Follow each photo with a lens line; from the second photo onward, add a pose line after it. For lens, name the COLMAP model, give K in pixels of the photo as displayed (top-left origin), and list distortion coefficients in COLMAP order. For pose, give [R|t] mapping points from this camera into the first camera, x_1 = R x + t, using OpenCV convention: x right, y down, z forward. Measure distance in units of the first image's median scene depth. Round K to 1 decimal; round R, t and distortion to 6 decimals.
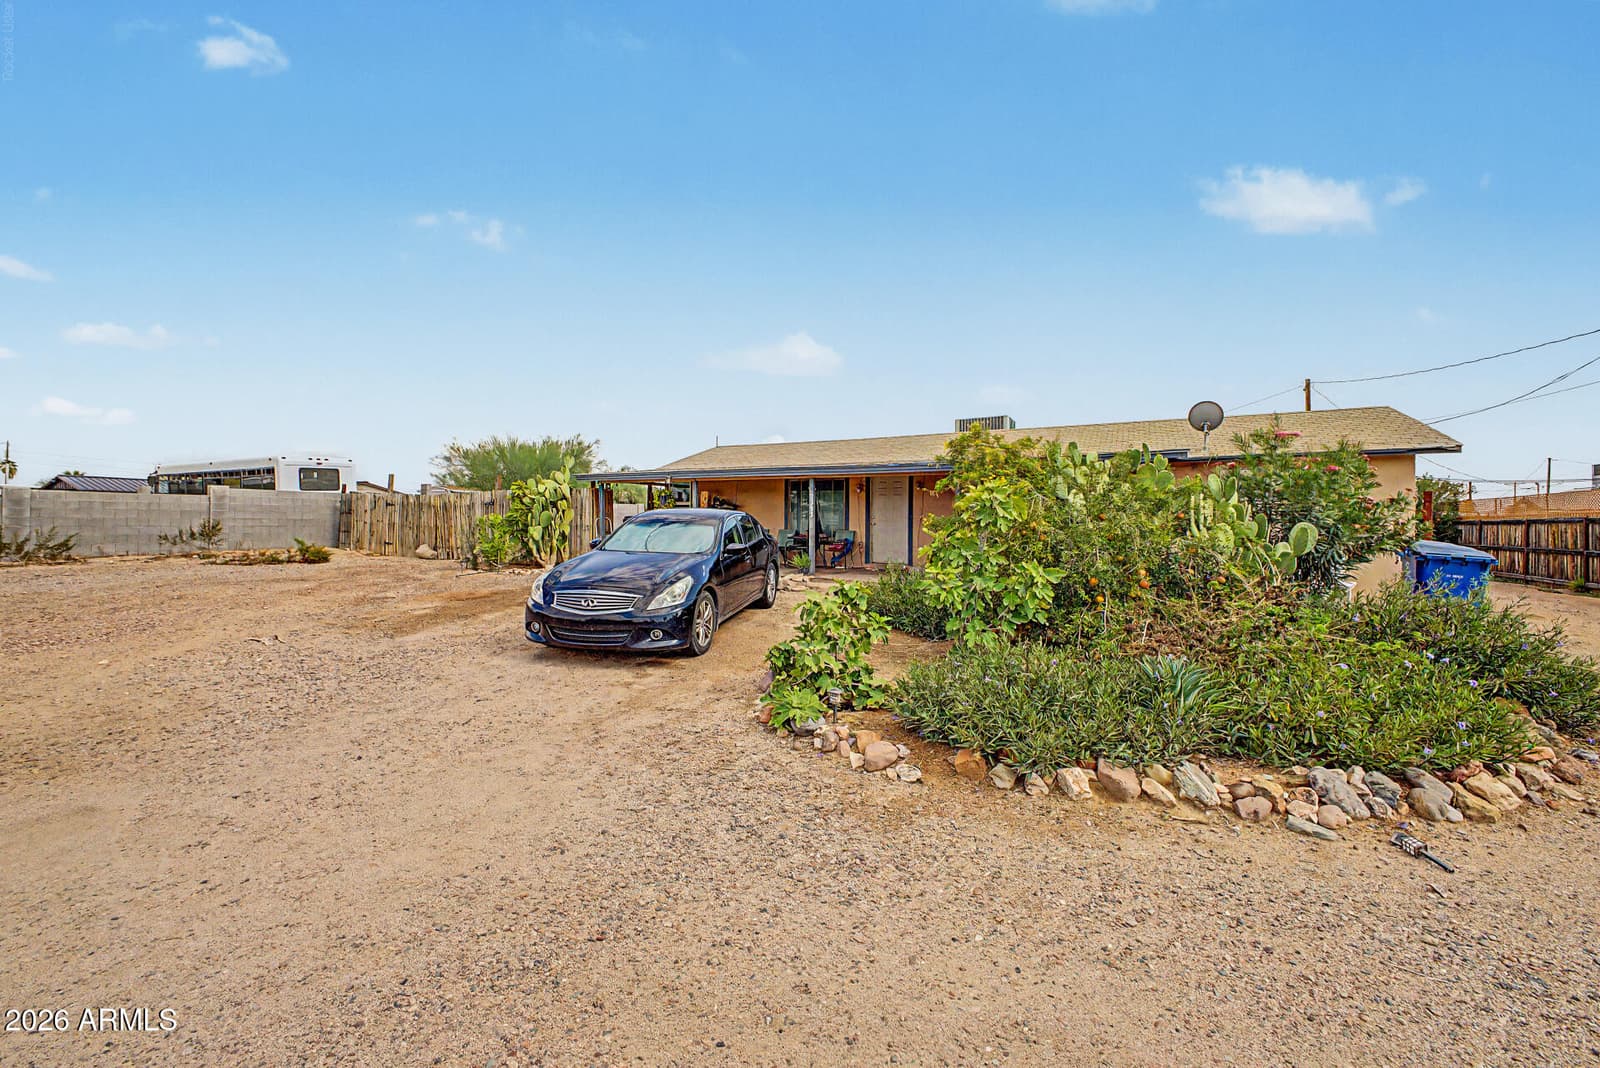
lens RADIAL K [[614.5, 0, 805.0], [0, 614.5, 523.2], [0, 0, 1]] dist [0.001687, 0.000044]
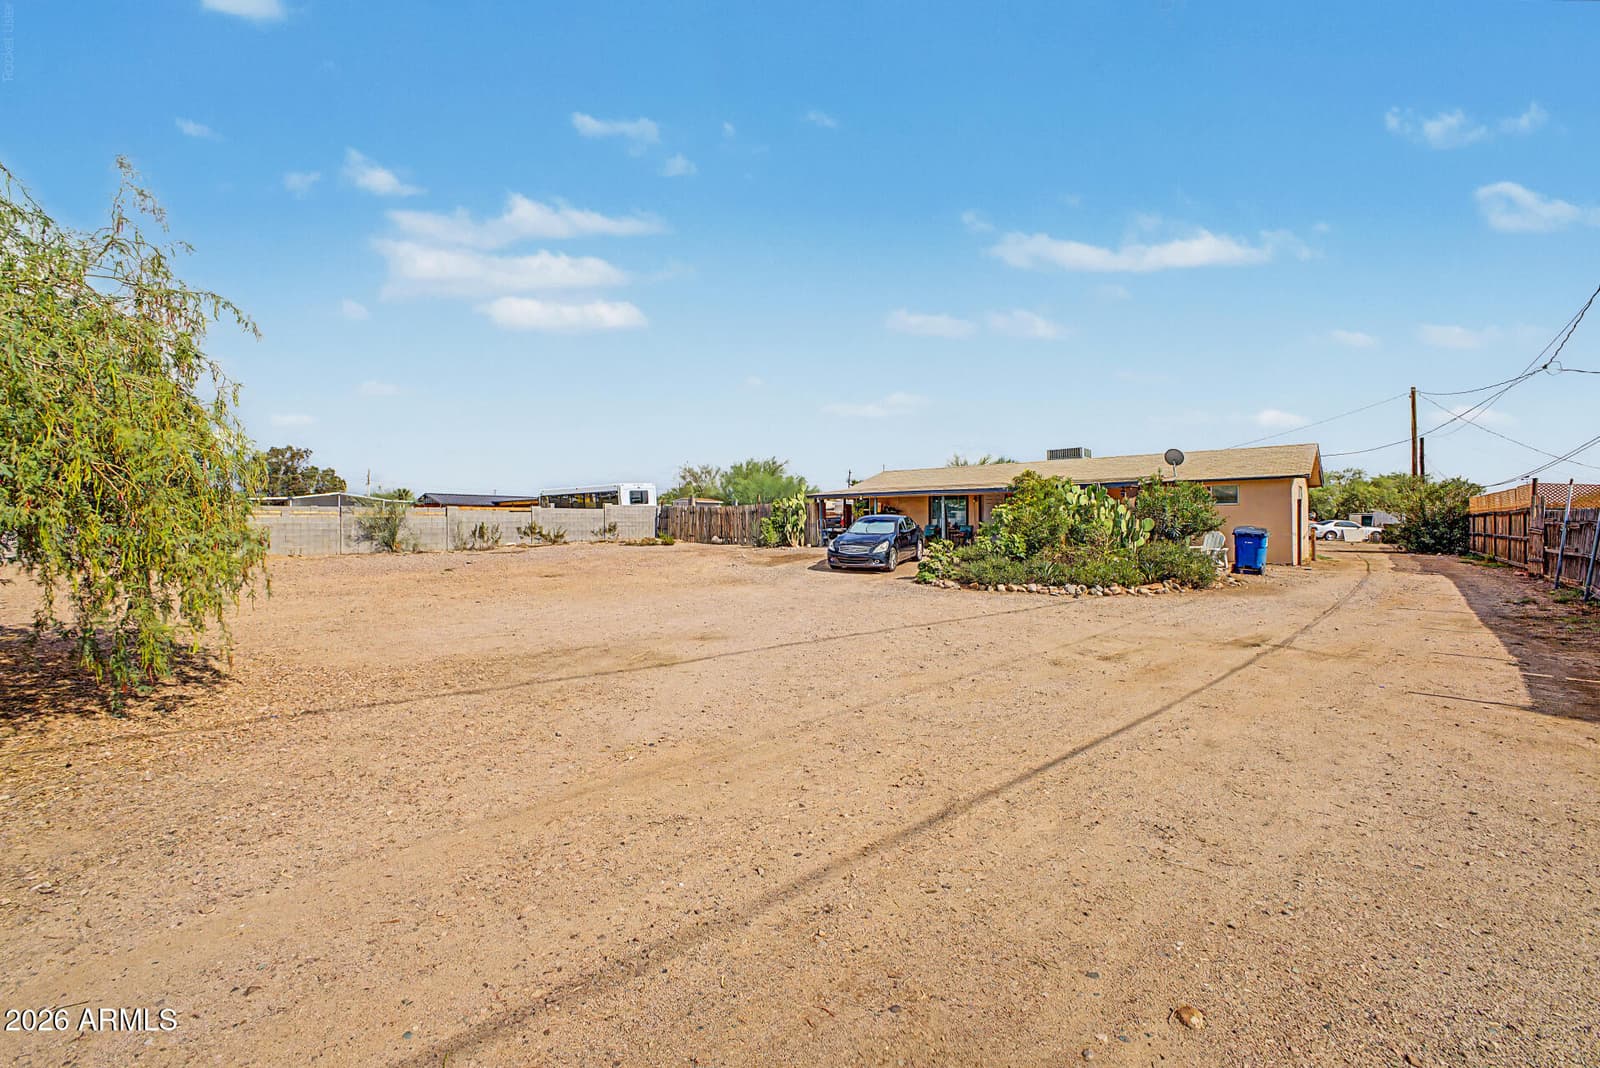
lens RADIAL K [[614.5, 0, 805.0], [0, 614.5, 523.2], [0, 0, 1]] dist [0.001687, 0.000044]
pose [[0.970453, -0.009834, -0.241091, 0.050015], [0.009976, 0.999950, -0.000628, 0.003529], [0.241085, -0.001796, 0.970502, -0.798702]]
